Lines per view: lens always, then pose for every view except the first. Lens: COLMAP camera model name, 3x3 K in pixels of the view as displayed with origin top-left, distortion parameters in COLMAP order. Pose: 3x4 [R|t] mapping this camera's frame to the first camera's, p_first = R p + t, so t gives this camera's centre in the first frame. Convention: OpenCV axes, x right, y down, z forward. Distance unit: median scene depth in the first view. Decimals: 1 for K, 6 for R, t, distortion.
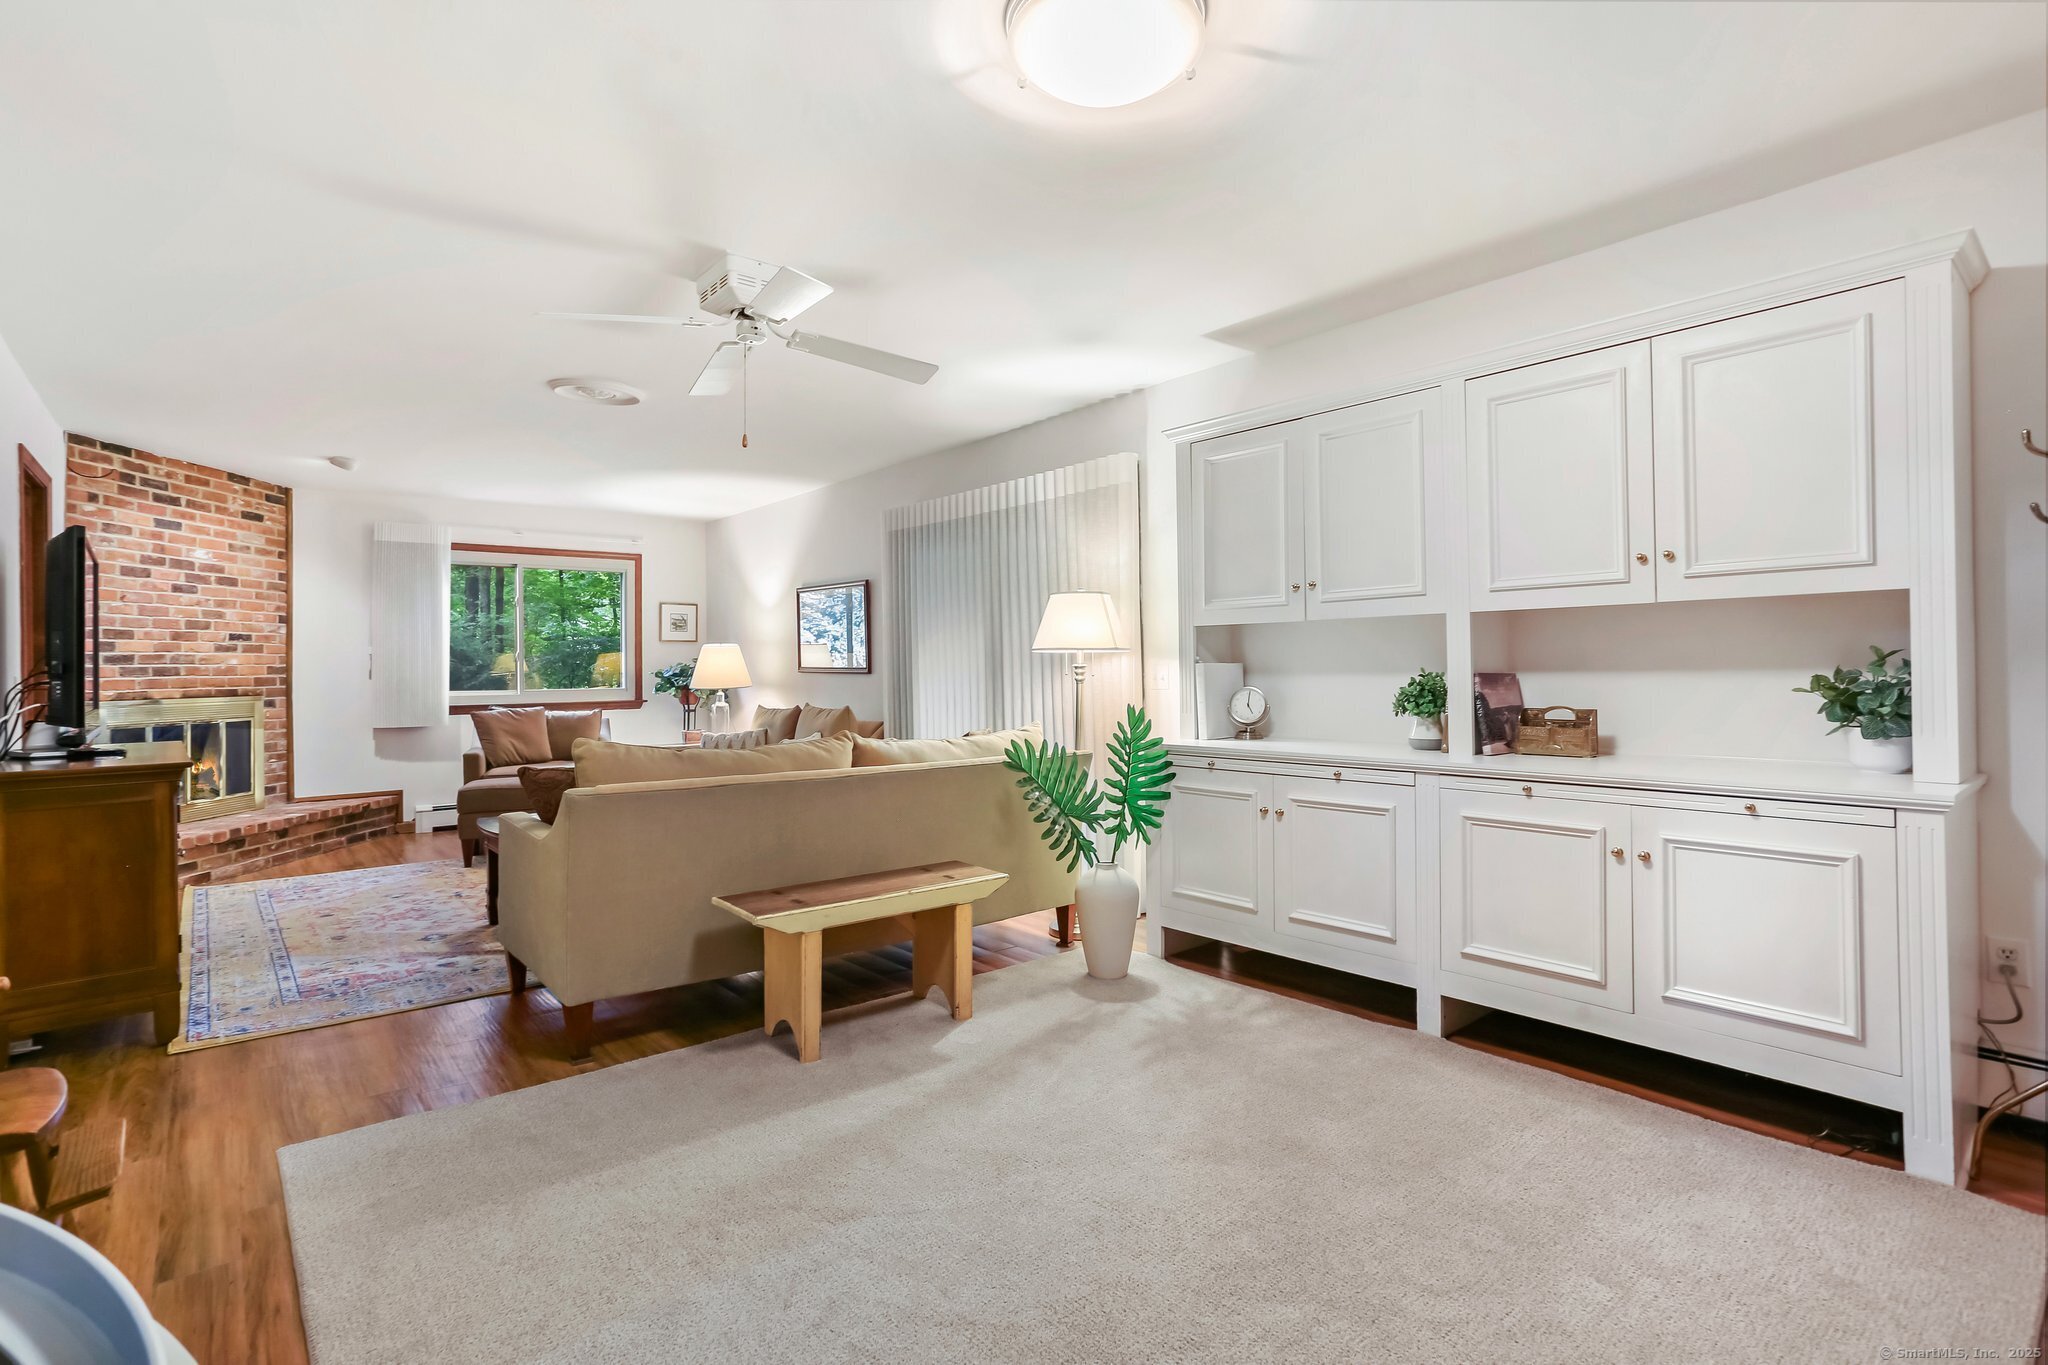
lens RADIAL K [[984.7, 0, 1016.3], [0, 984.7, 662.4], [0, 0, 1]] dist [-0.055162, 0.035525]
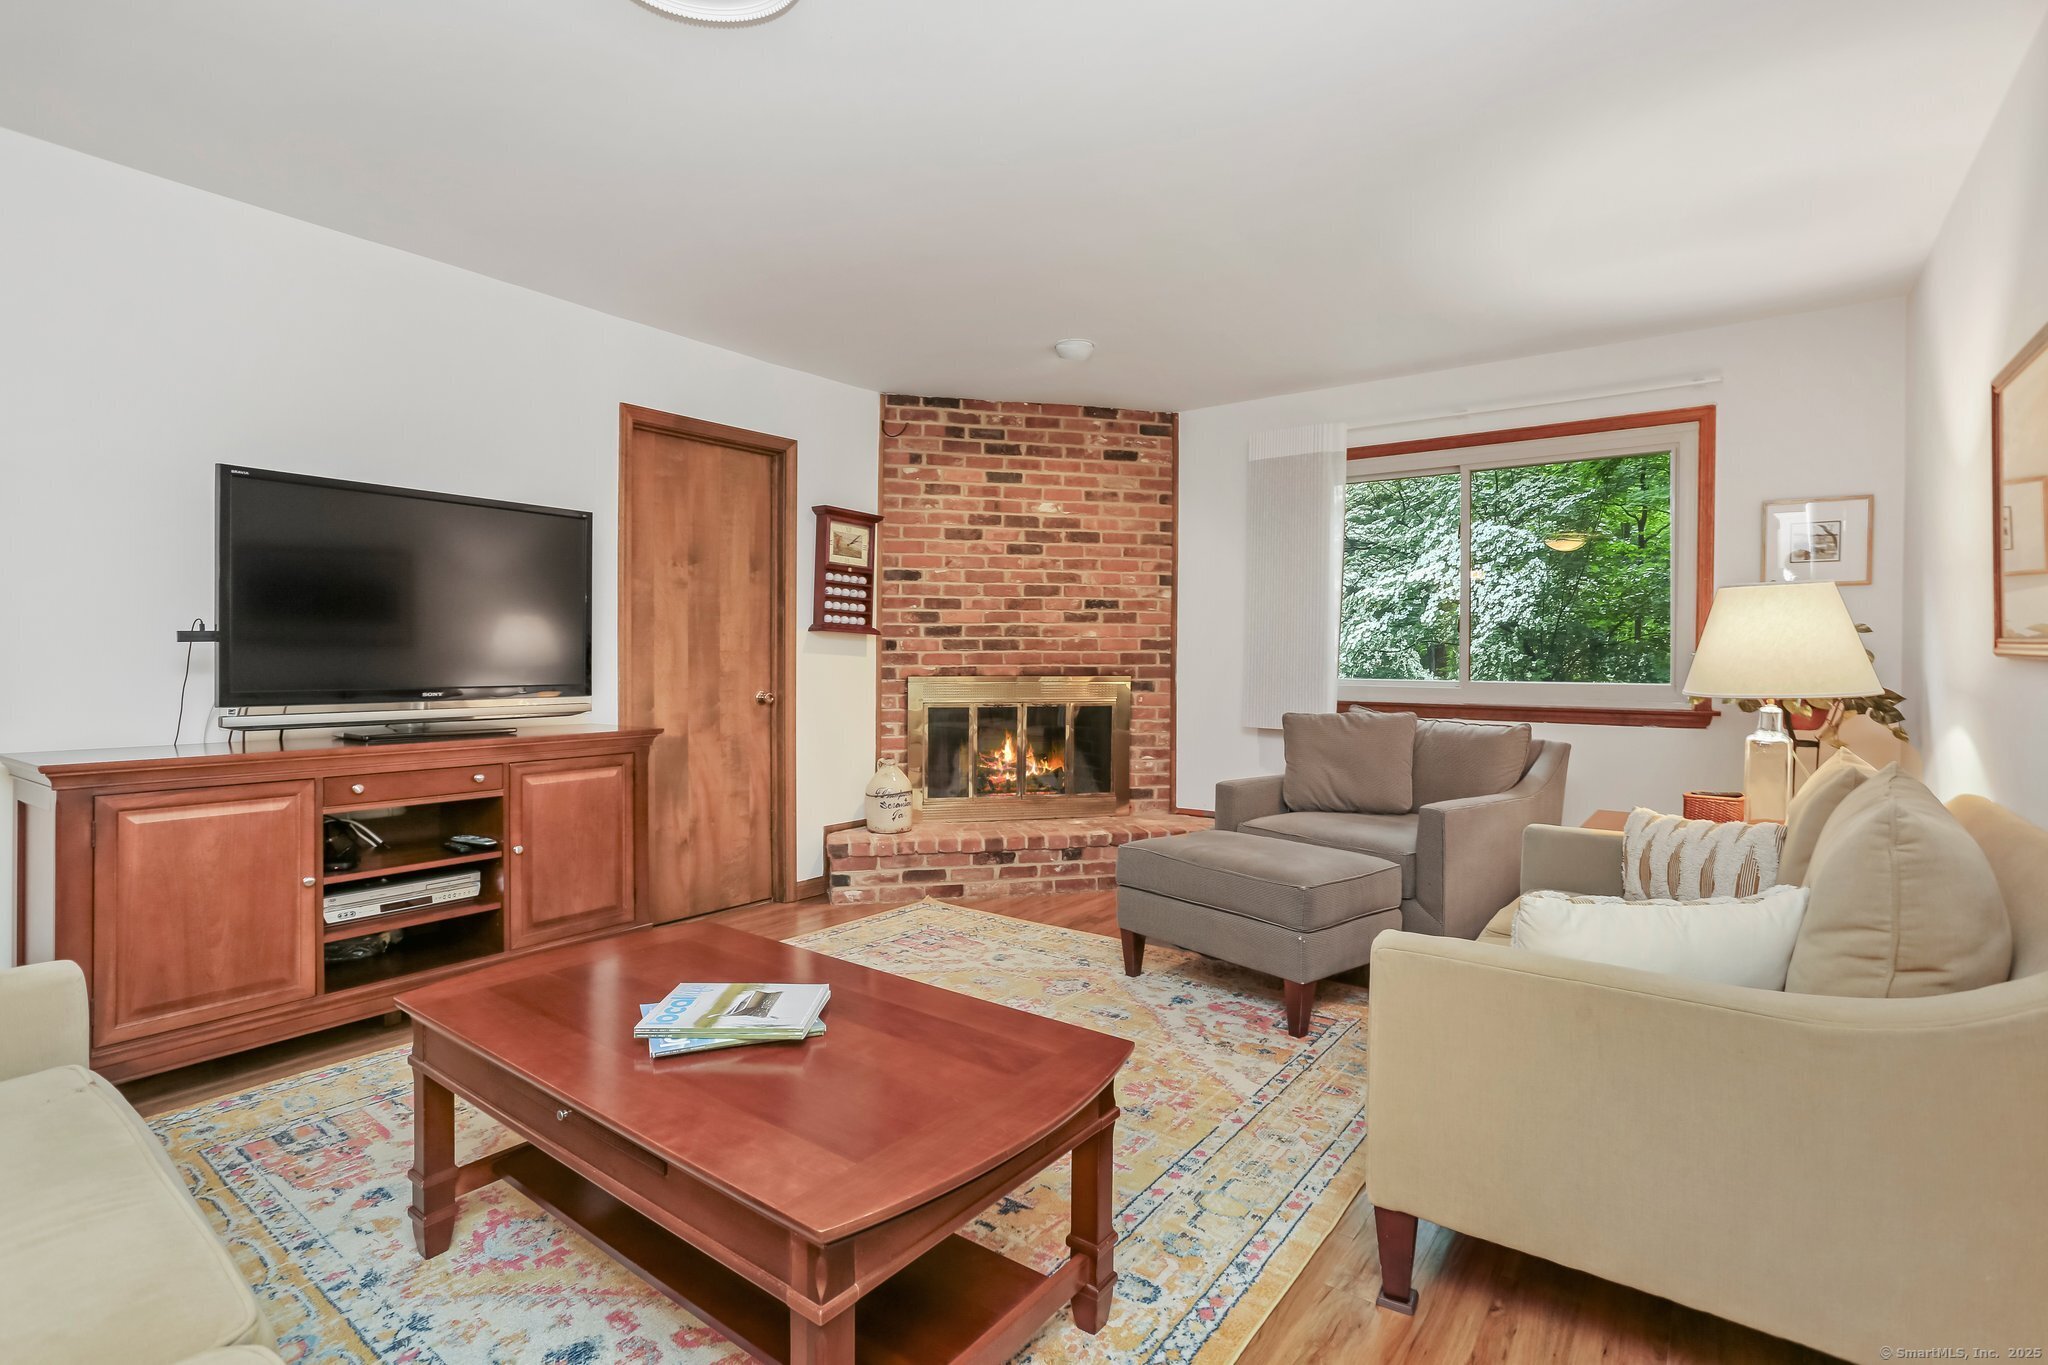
lens RADIAL K [[984.7, 0, 1016.3], [0, 984.7, 662.4], [0, 0, 1]] dist [-0.055162, 0.035525]
pose [[0.228450, 0.020470, -0.973340, -0.001911], [0.000228, 0.999778, 0.021079, 0.006315], [0.973556, -0.005038, 0.228395, 0.771421]]
